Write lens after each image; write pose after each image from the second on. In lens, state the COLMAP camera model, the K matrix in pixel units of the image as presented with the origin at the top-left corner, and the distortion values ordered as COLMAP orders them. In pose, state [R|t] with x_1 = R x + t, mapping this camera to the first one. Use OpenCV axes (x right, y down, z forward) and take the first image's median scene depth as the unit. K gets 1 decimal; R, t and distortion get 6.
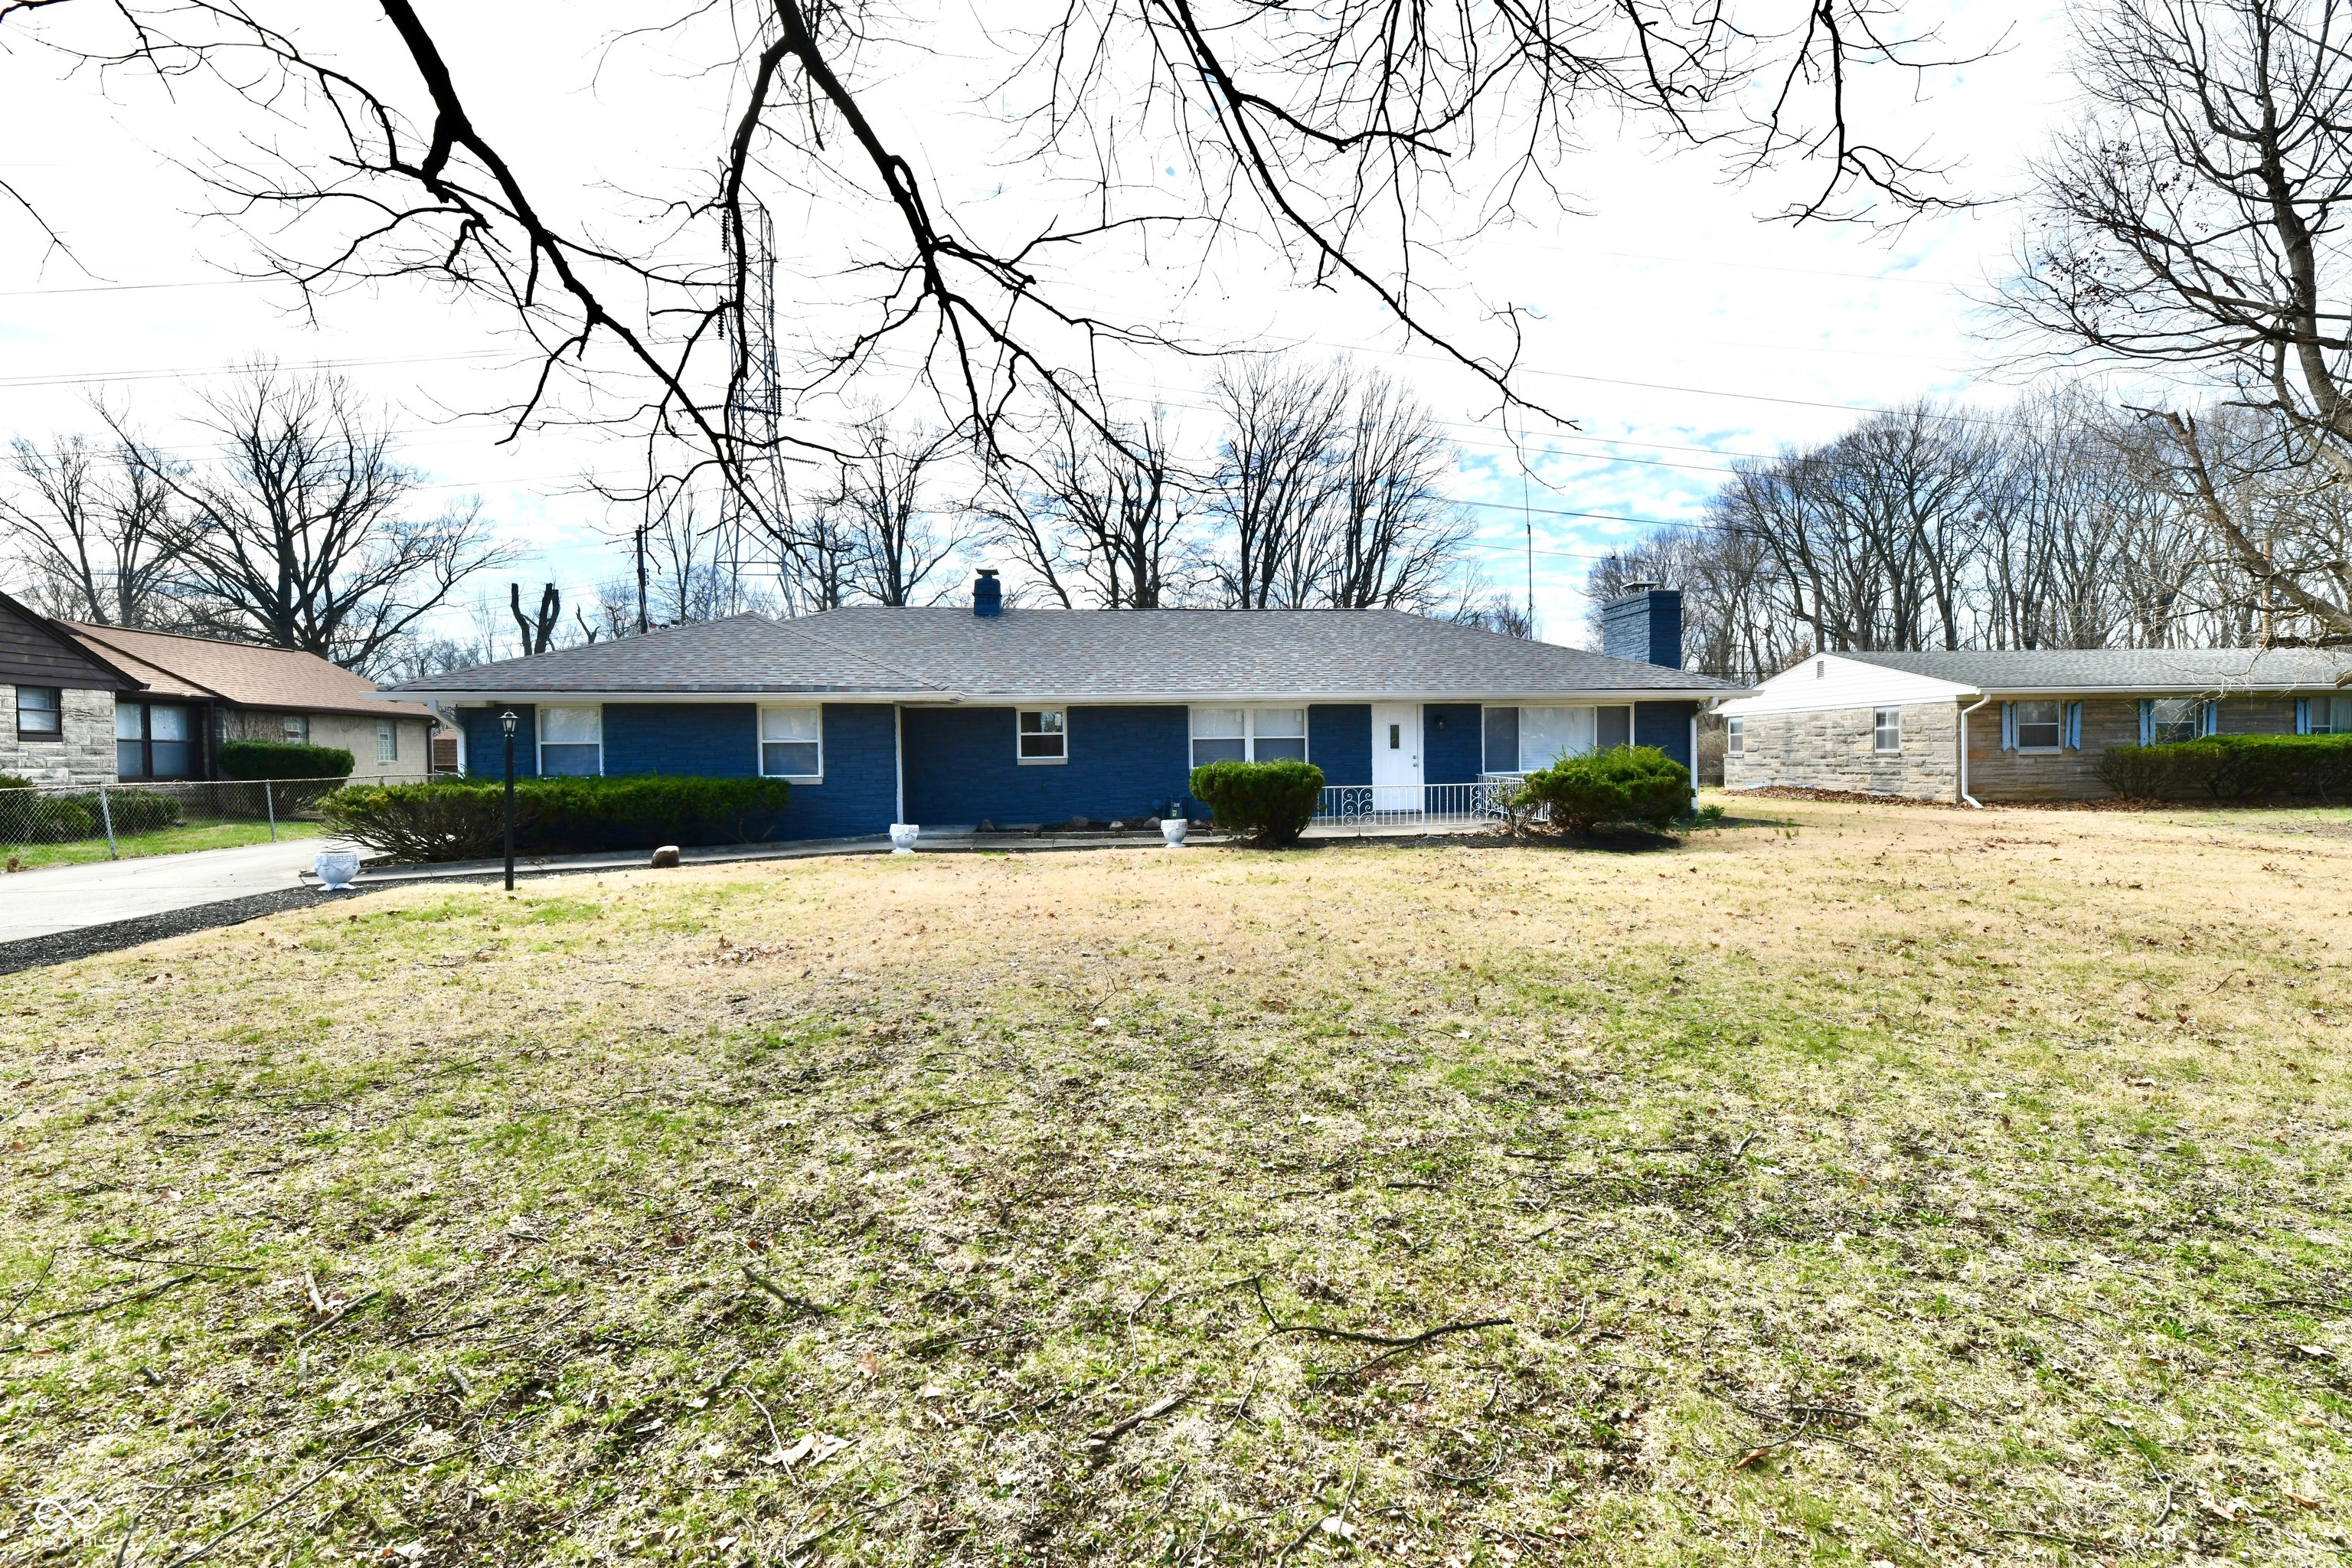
lens RADIAL K [[1009.7, 0, 1176.0], [0, 1009.7, 784.0], [0, 0, 1]] dist [0.001320, 0.000065]
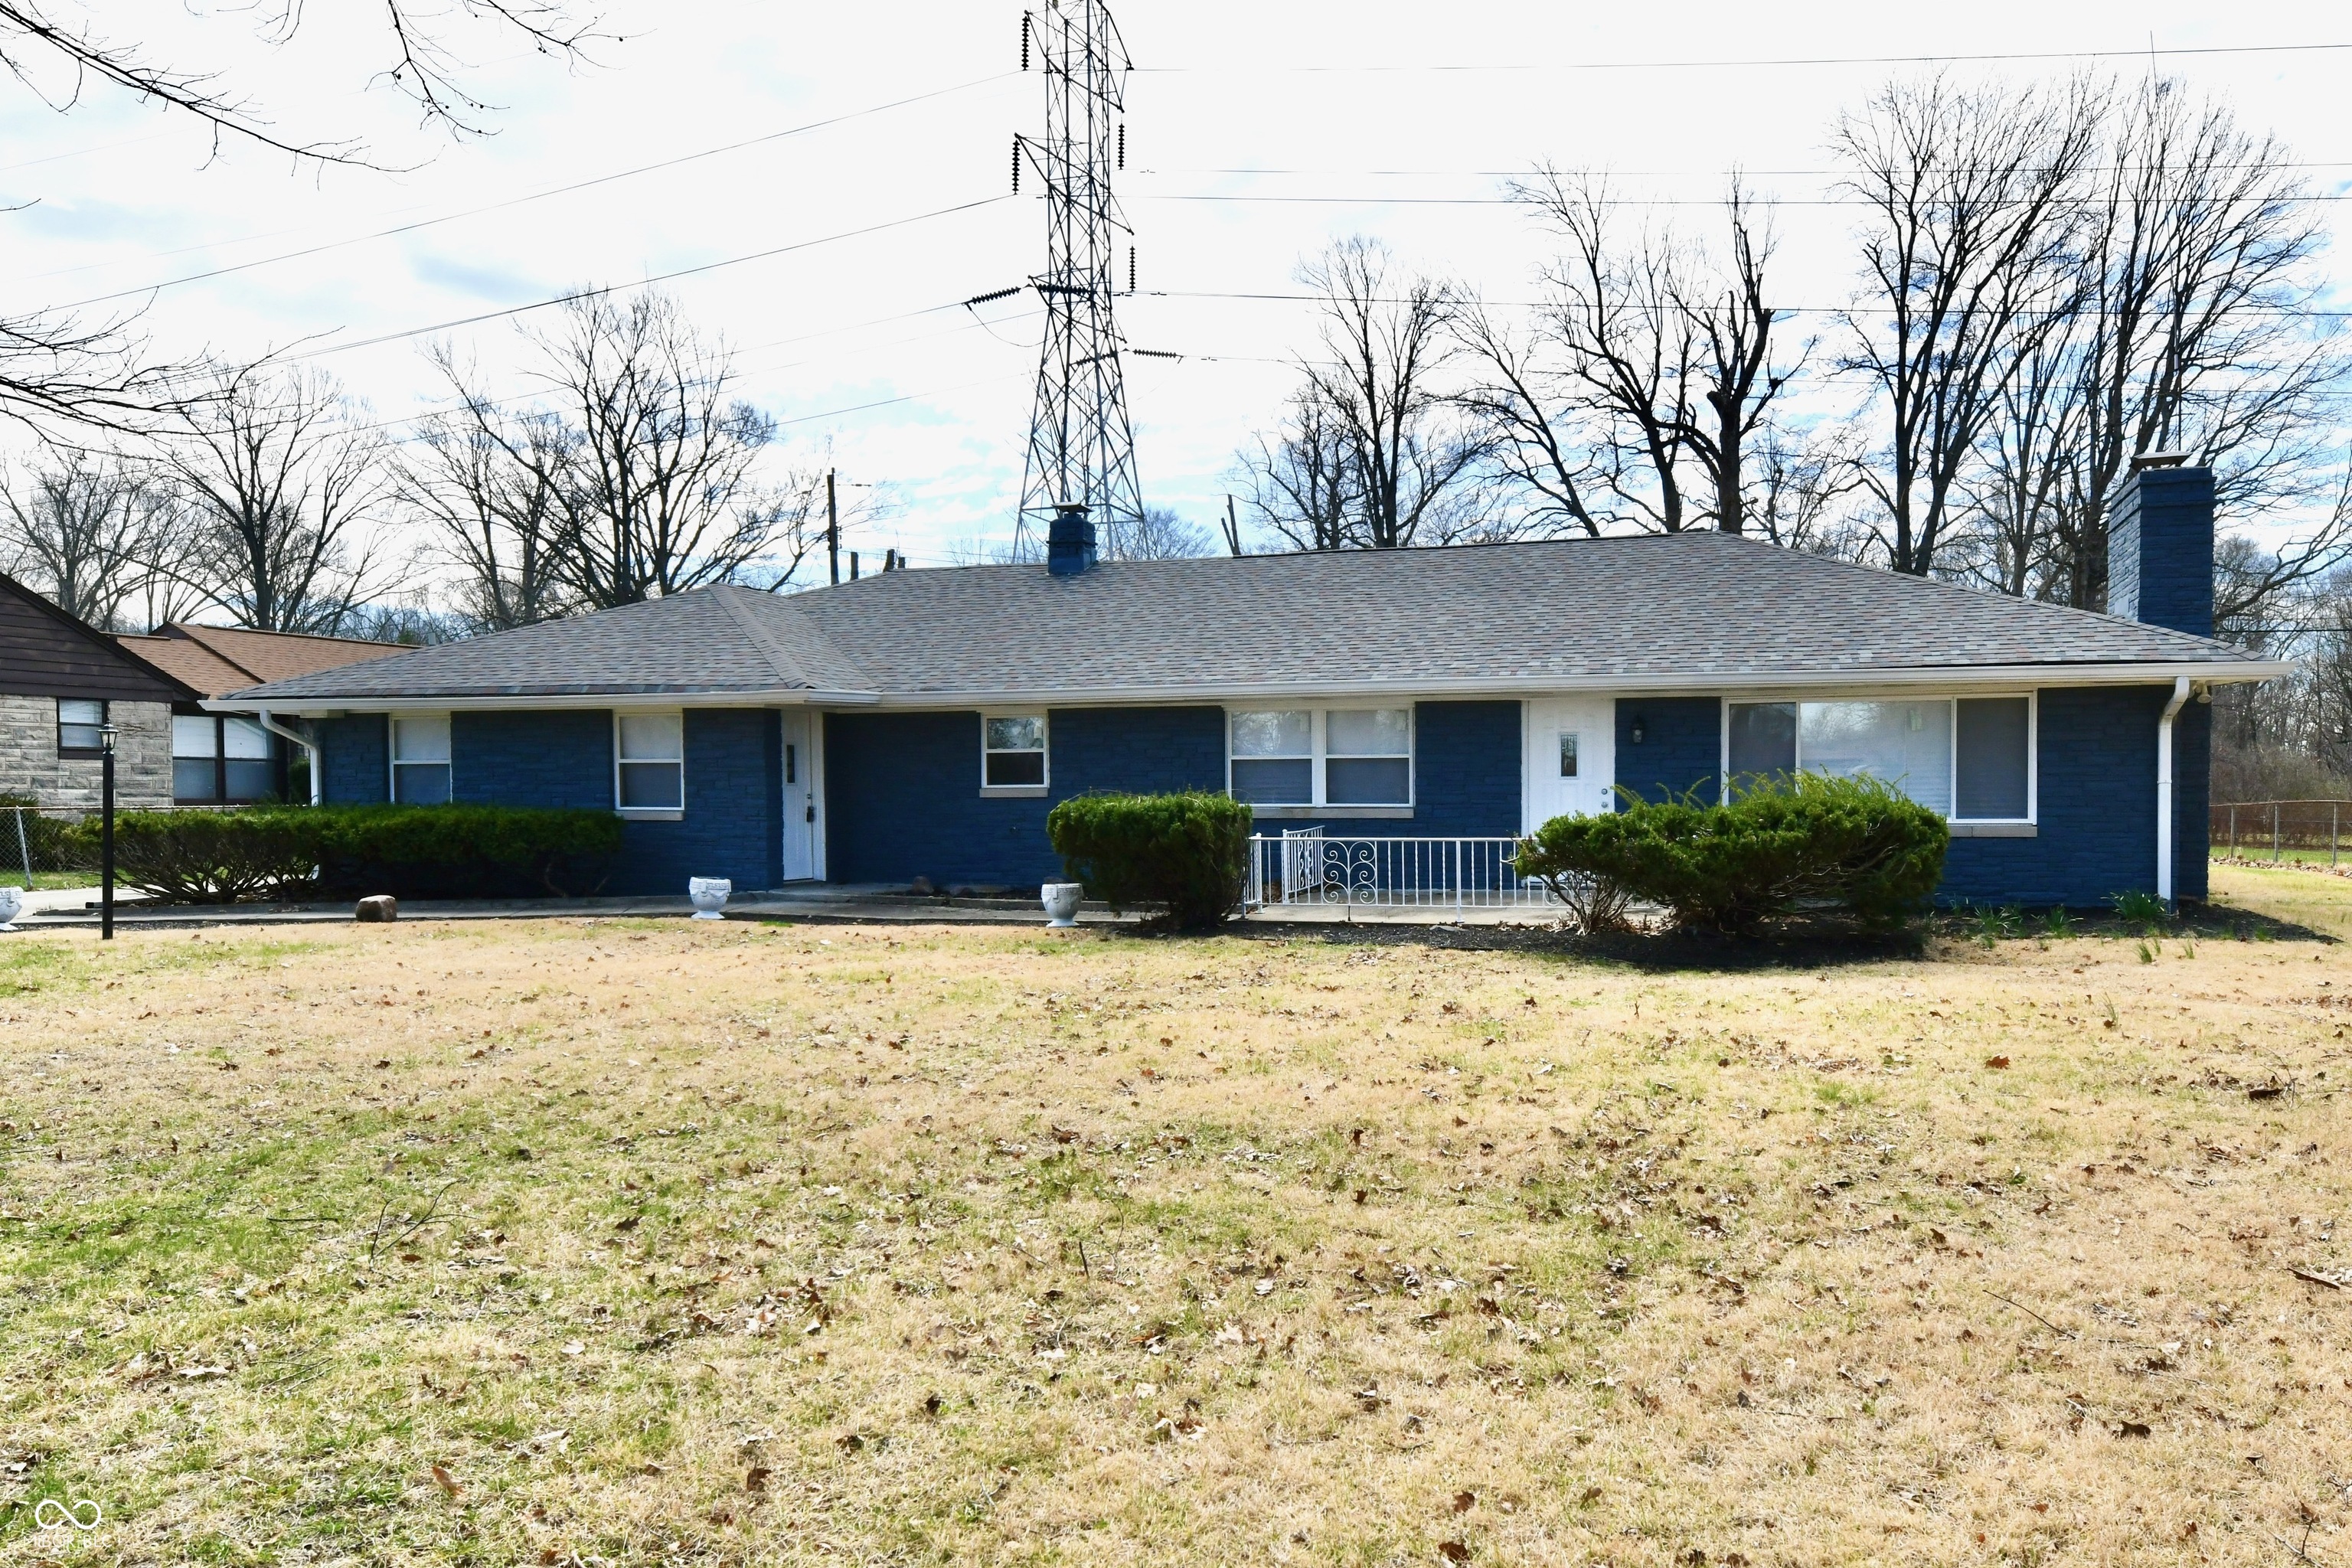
lens RADIAL K [[1613.8, 0, 1322.5], [0, 1613.8, 820.1], [0, 0, 1]] dist [0.009398, 0.003013]
pose [[0.922316, 0.016370, -0.386091, 0.452791], [-0.019661, 0.999796, -0.004576, -0.003292], [0.385937, 0.011812, 0.922449, 0.101543]]
